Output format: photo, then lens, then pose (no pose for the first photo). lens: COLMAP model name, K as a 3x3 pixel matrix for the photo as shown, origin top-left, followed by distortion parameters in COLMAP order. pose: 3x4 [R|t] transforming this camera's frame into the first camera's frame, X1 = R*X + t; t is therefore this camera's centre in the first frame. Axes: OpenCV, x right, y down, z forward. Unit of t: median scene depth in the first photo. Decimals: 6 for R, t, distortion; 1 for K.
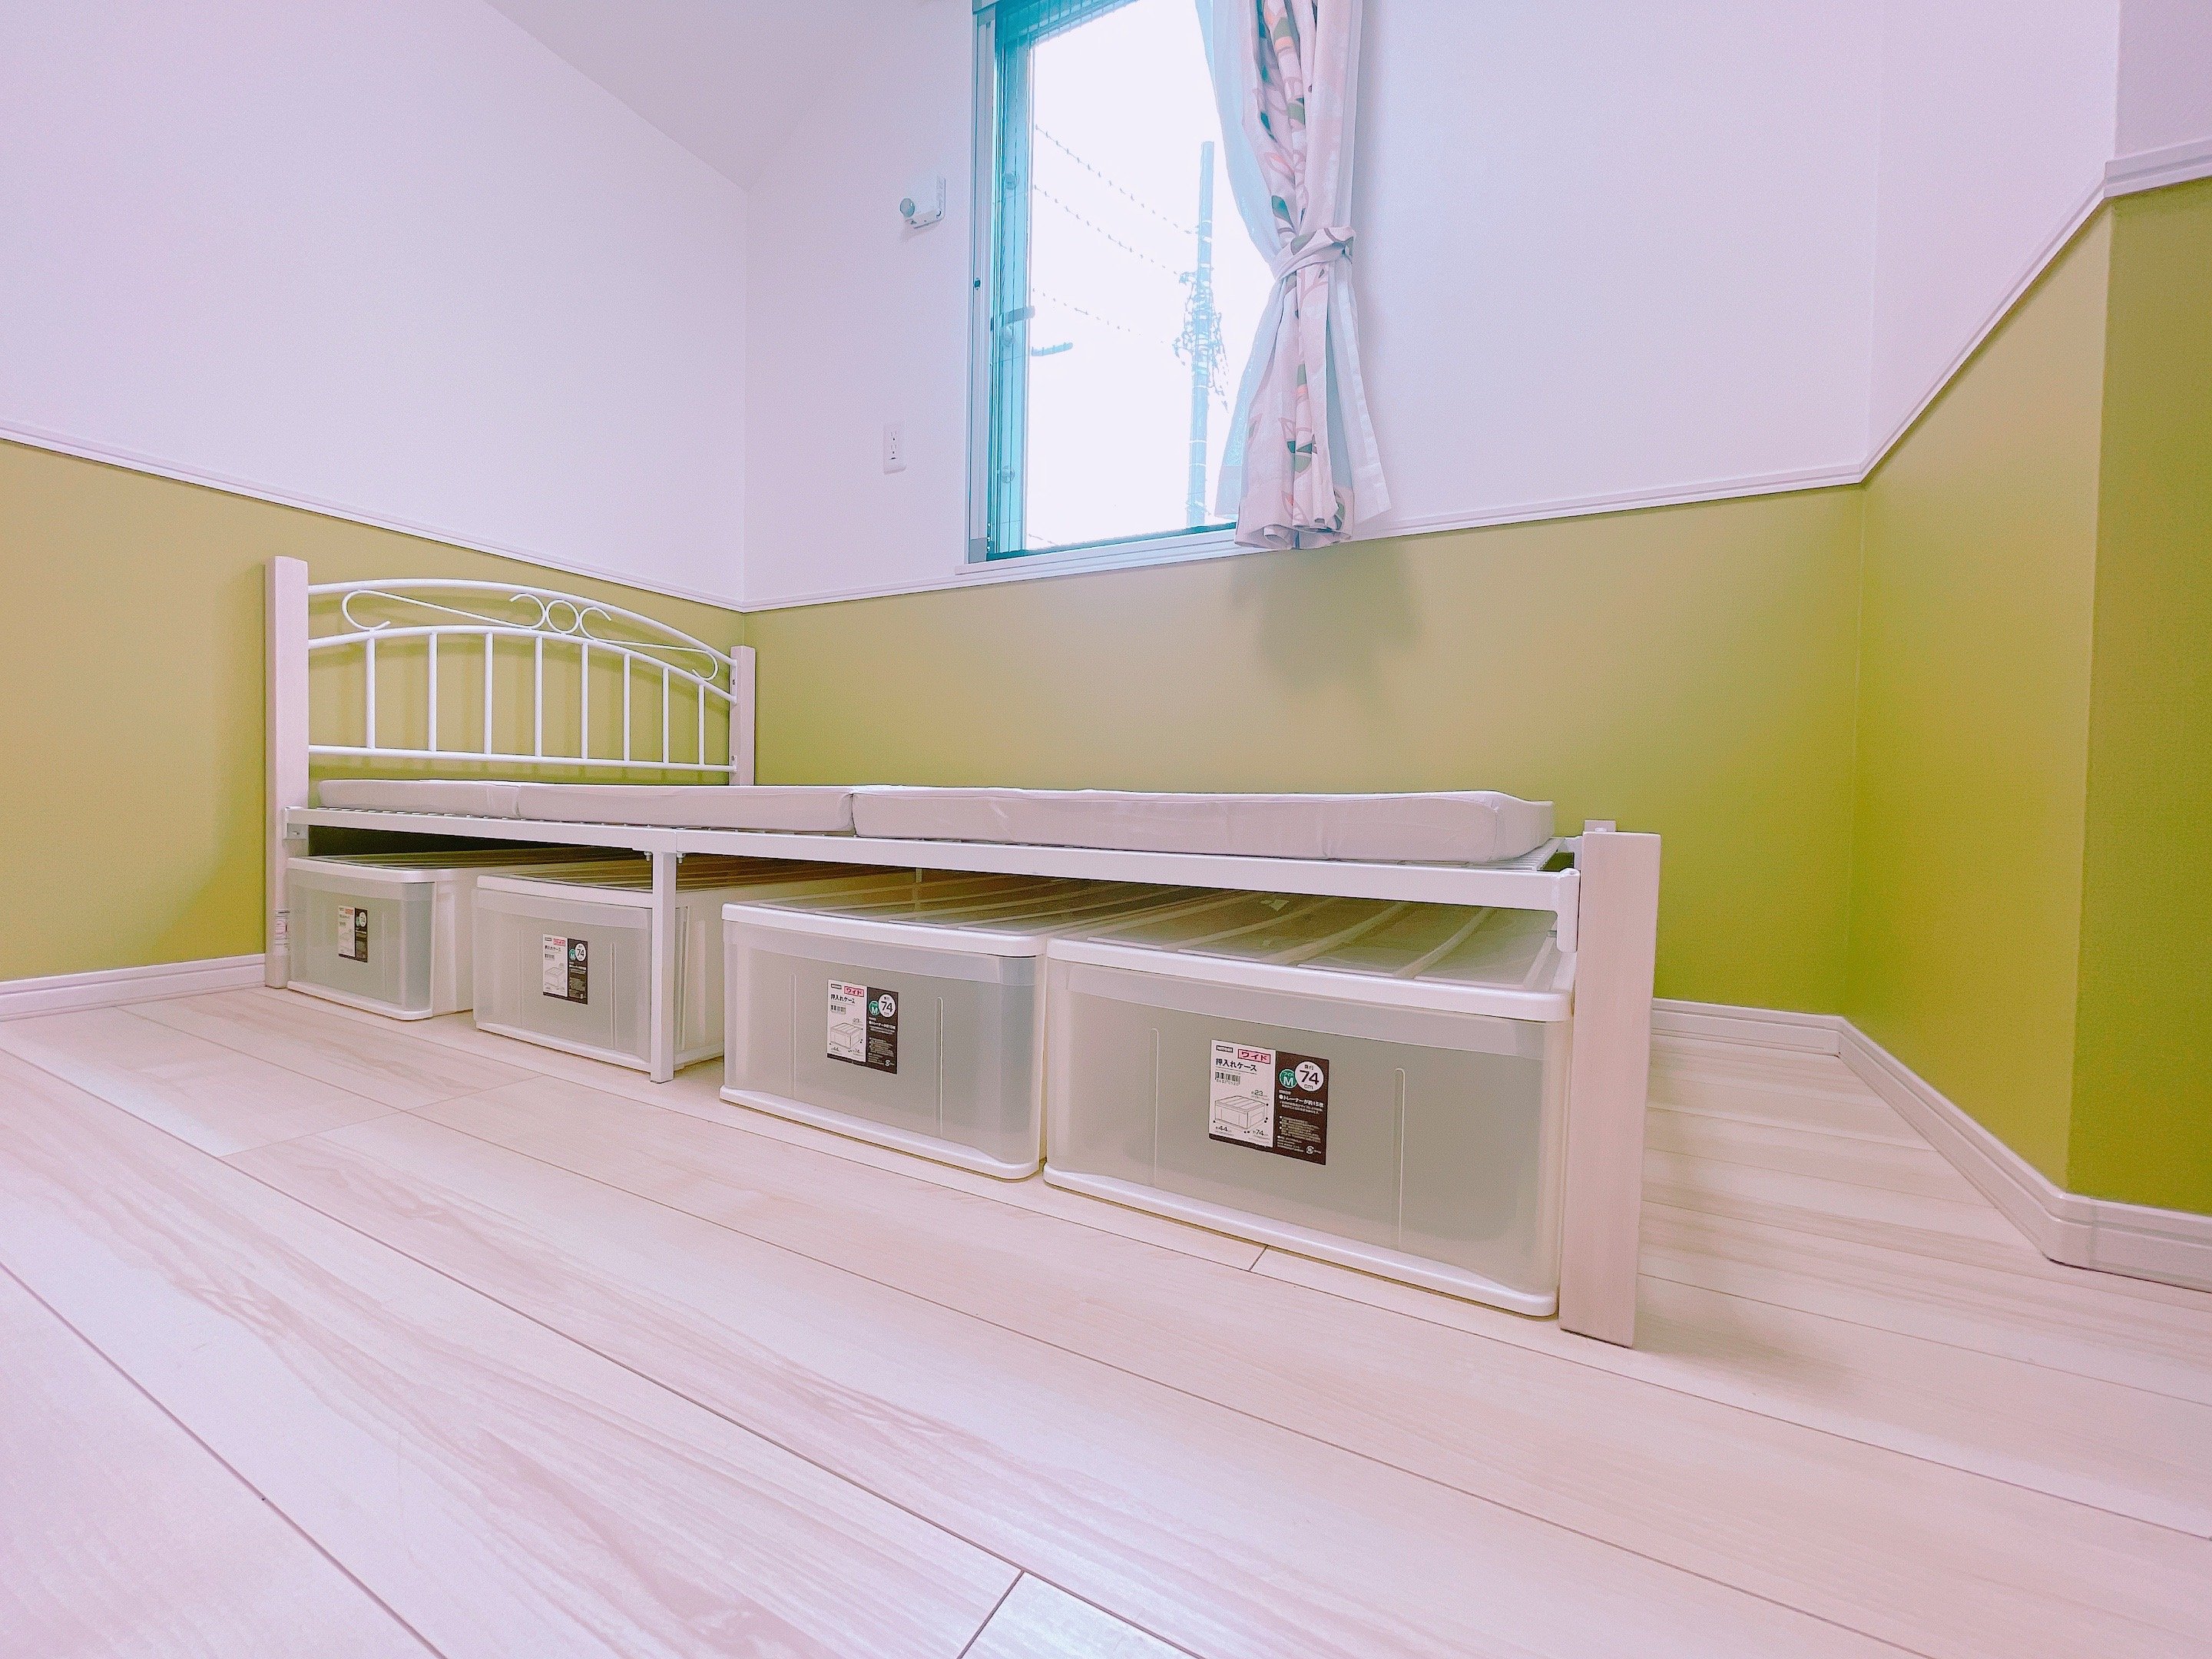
lens RADIAL K [[890.6, 0, 1110.0], [0, 890.6, 827.5], [0, 0, 1]] dist [-0.002670, -0.000378]
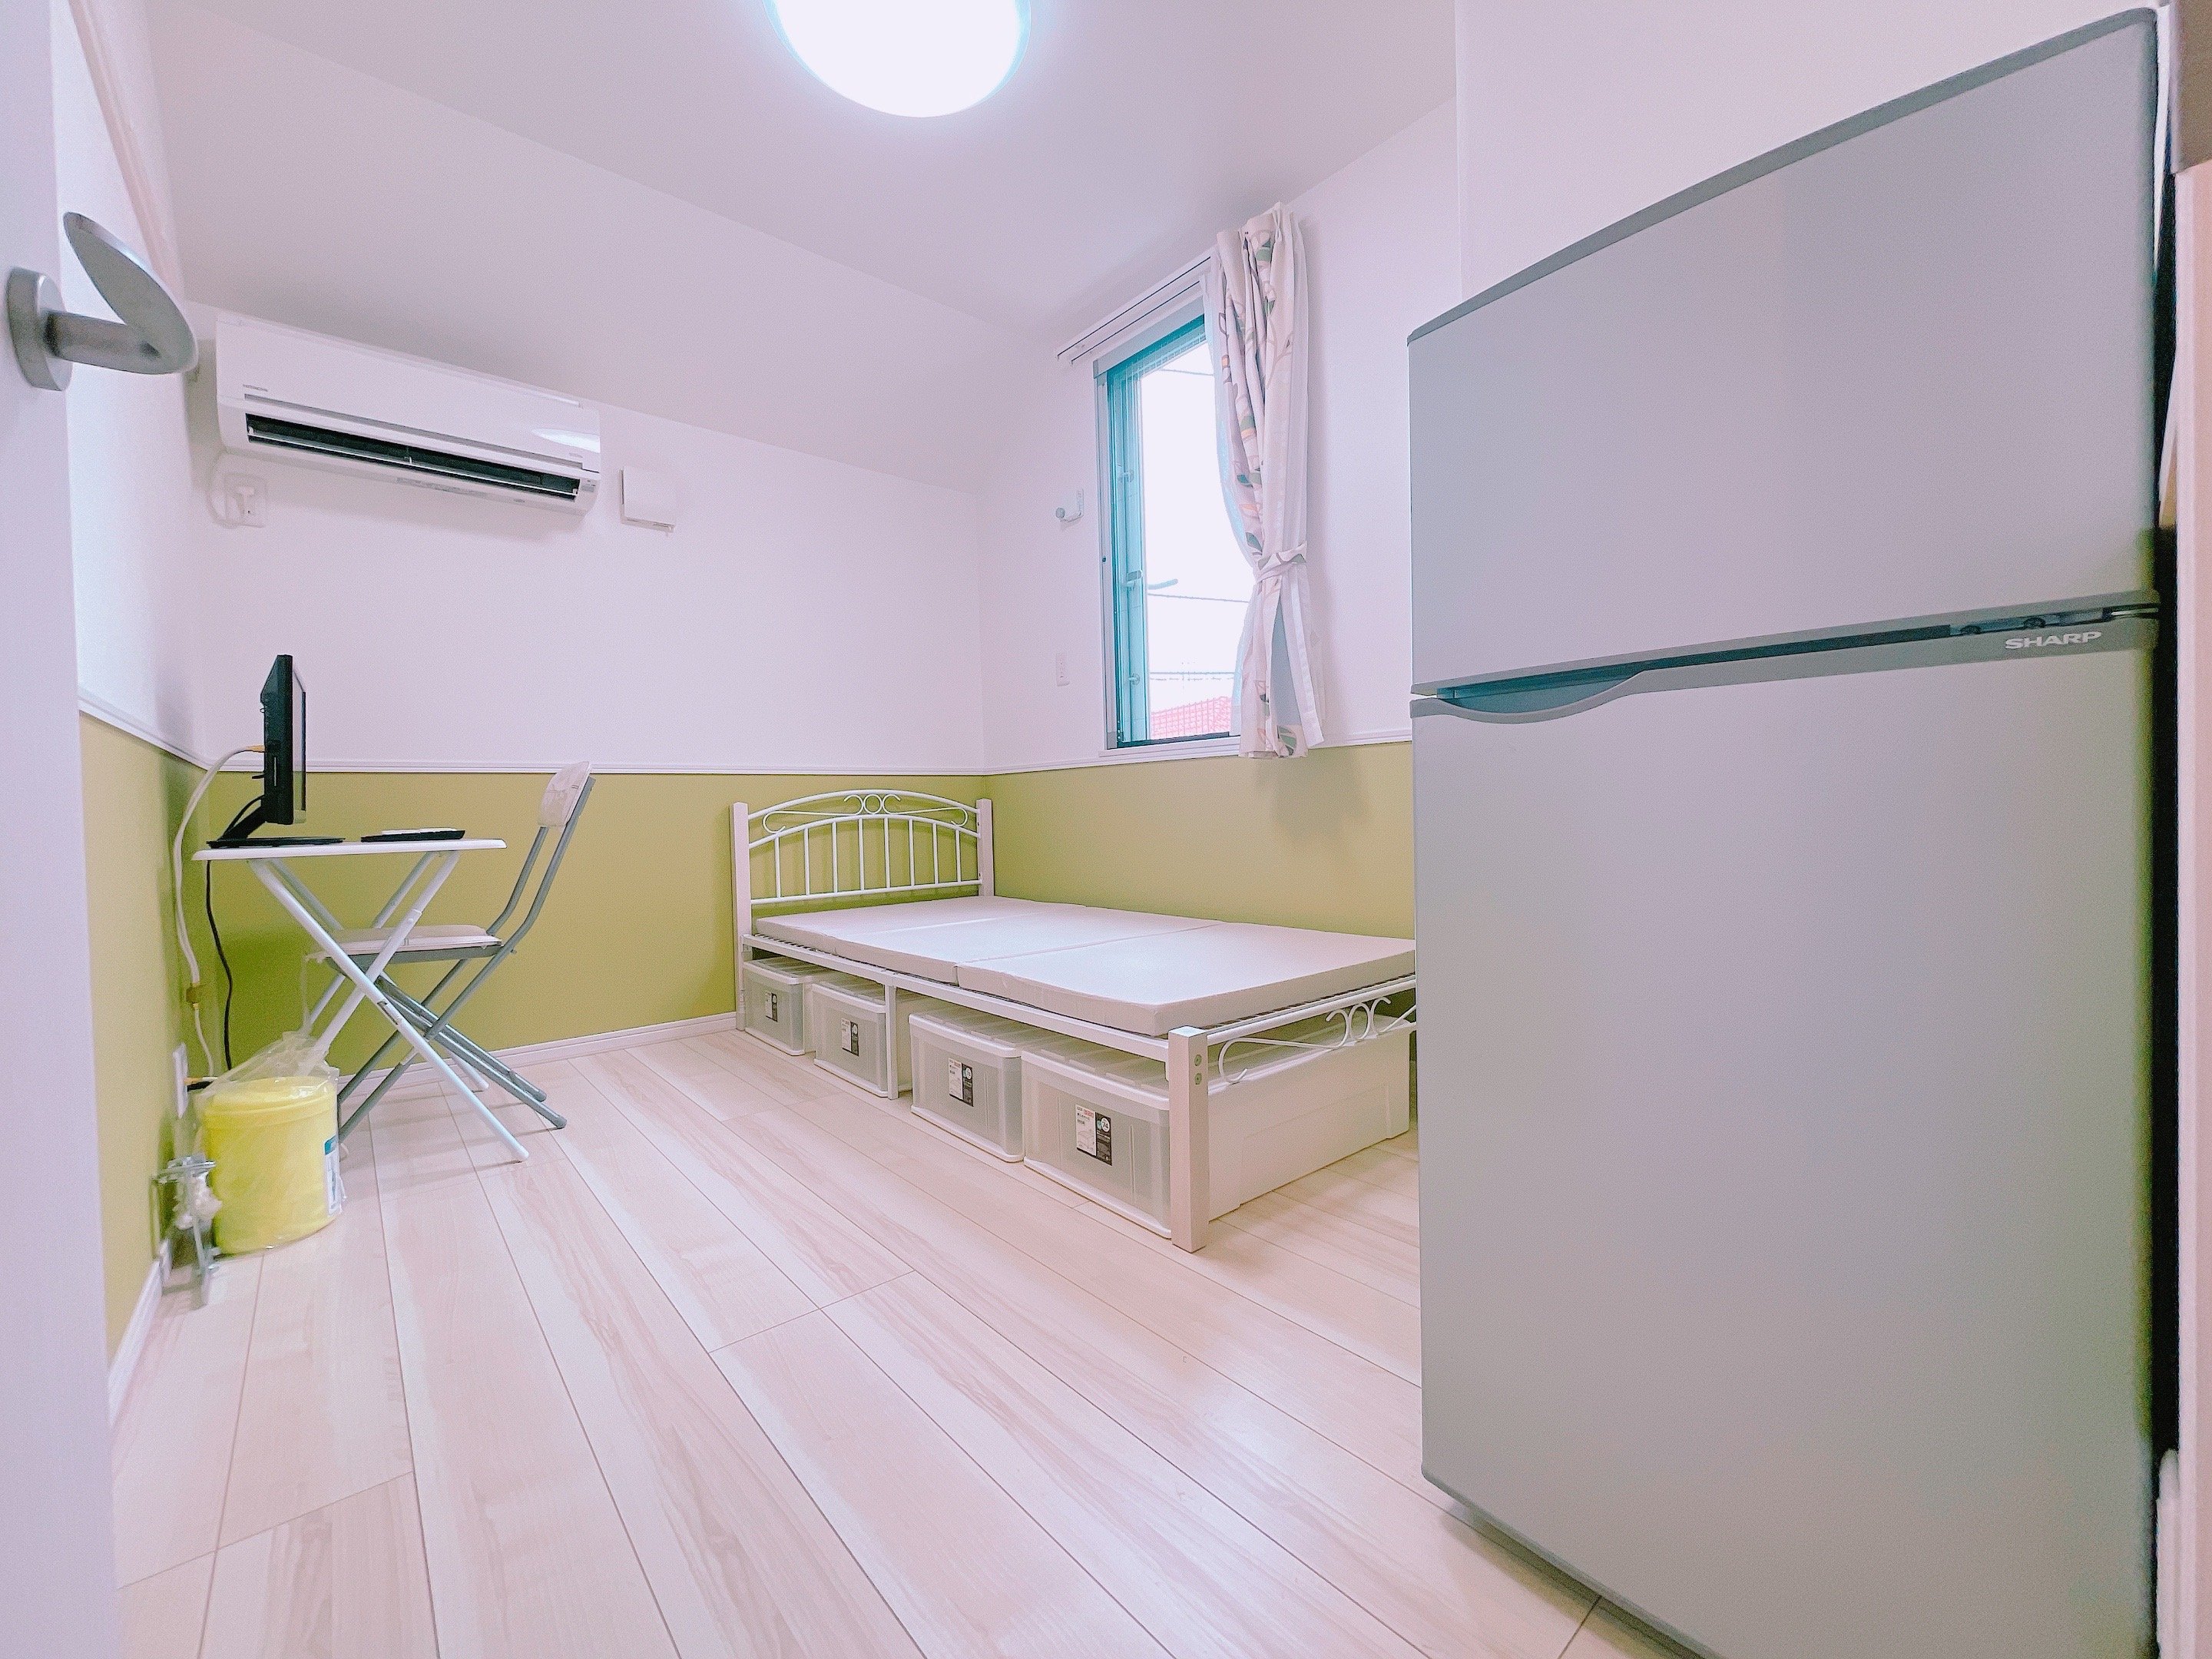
lens RADIAL K [[890.6, 0, 1104.0], [0, 890.6, 829.6], [0, 0, 1]] dist [-0.002670, -0.000378]
pose [[0.931616, -0.037806, -0.361472, 0.484060], [0.034805, 0.999284, -0.014811, -0.193375], [0.361773, 0.001217, 0.932265, -0.488173]]
